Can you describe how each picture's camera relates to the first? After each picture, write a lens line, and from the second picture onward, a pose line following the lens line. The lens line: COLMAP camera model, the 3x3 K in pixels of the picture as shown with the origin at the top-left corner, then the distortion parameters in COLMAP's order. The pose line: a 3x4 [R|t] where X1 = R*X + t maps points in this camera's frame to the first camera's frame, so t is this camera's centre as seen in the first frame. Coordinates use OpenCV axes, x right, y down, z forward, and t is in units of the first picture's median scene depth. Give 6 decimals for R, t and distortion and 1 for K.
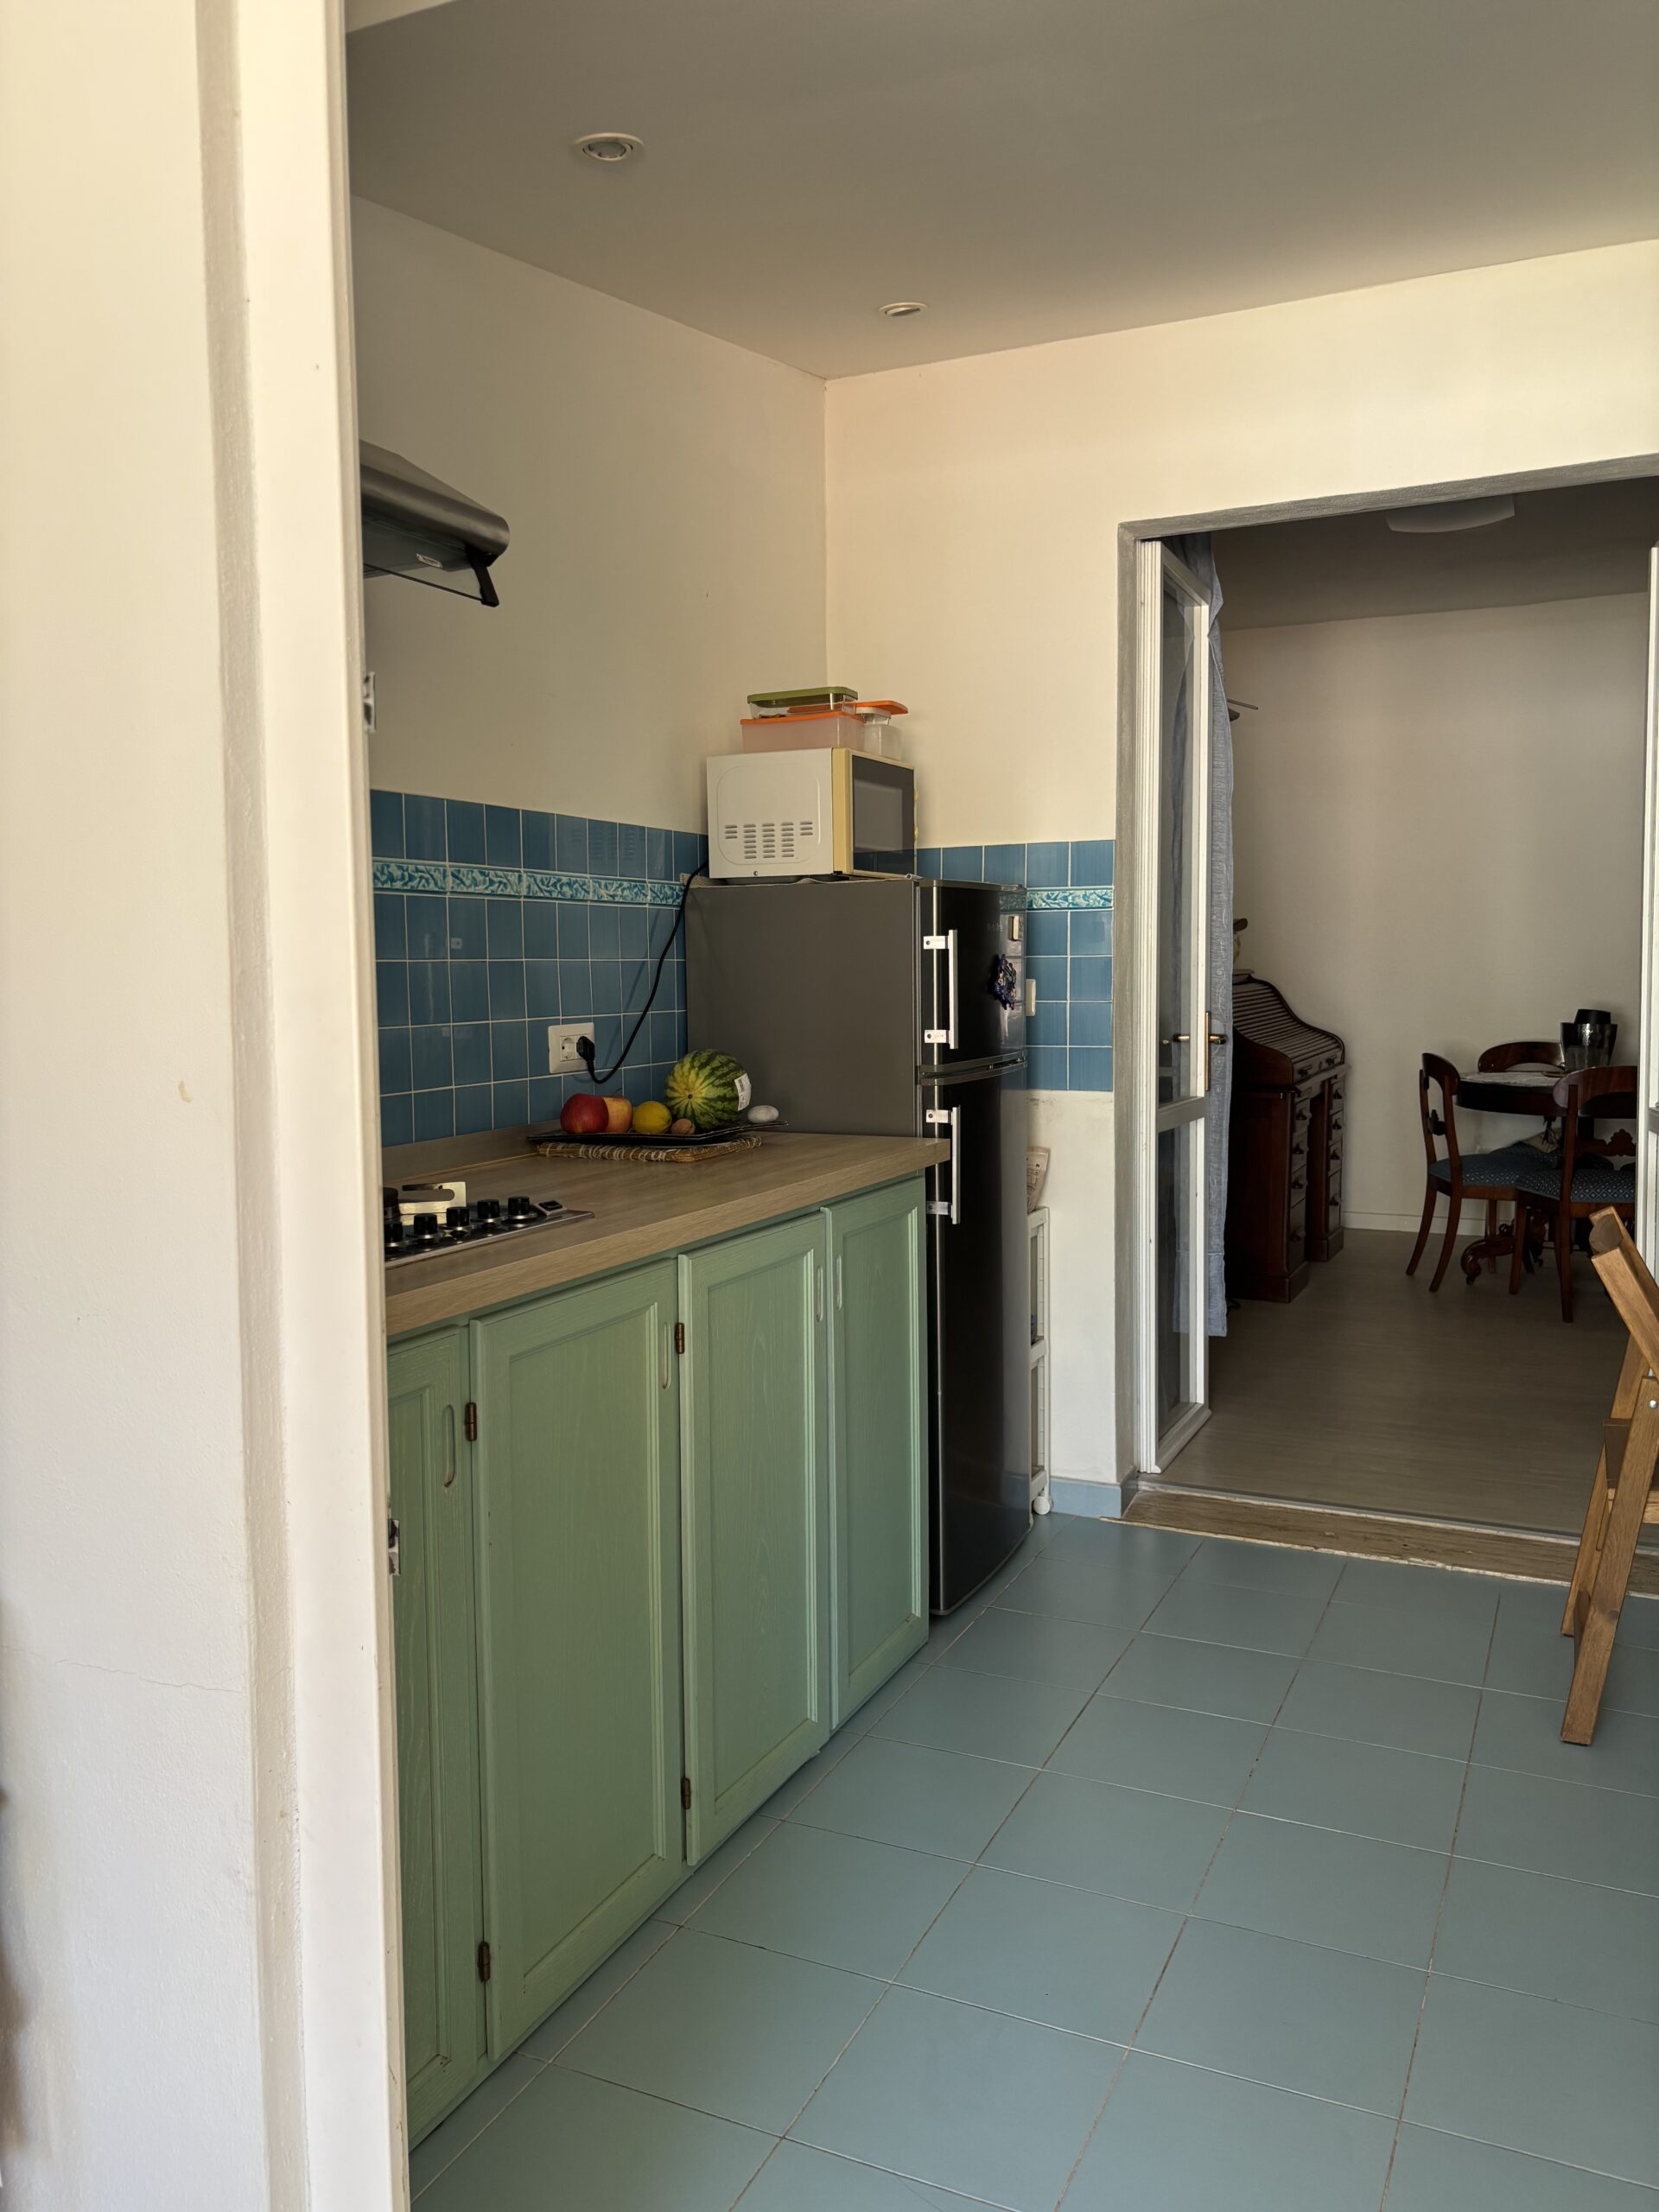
lens RADIAL K [[1727.5, 0, 829.5], [0, 1727.5, 1106.0], [0, 0, 1]] dist [0.100988, -0.094808]
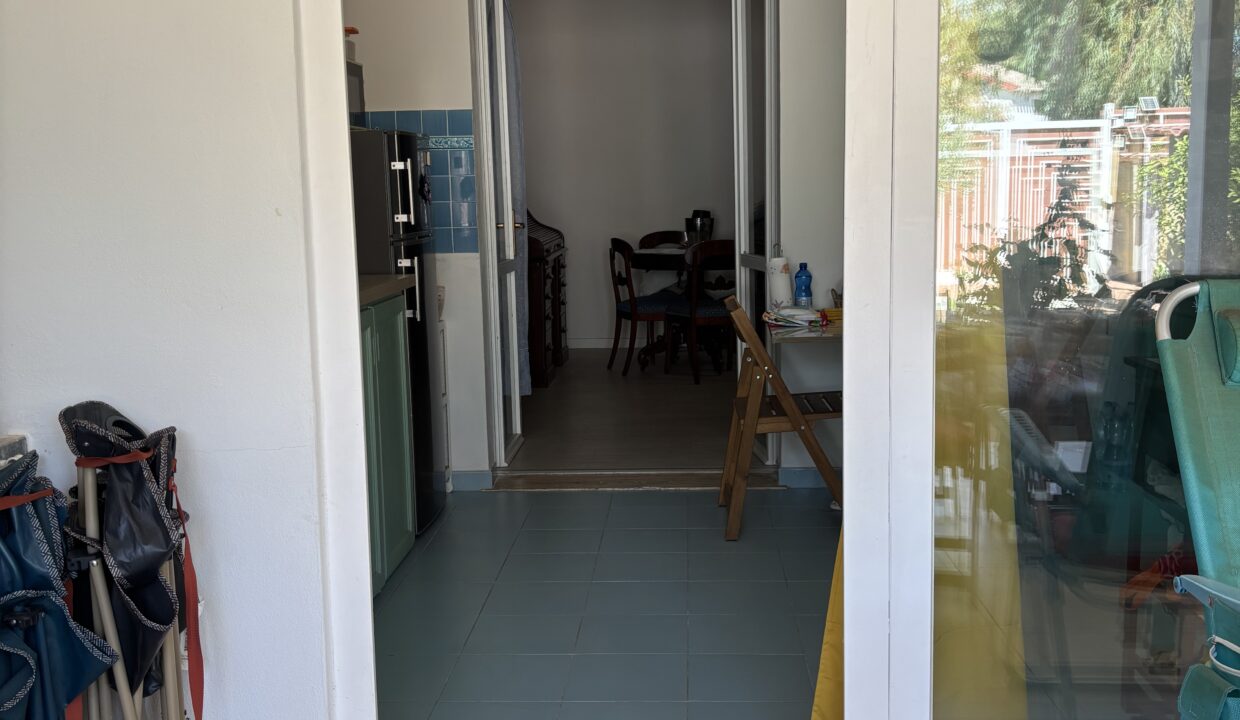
lens RADIAL K [[1220.1, 0, 615.9], [0, 1220.1, 316.9], [0, 0, 1]] dist [0.544839, -0.002692]
pose [[0.936898, -0.050975, 0.345867, -0.118536], [0.044808, 0.998662, 0.025809, 0.025530], [-0.346720, -0.008682, 0.937928, -0.197032]]
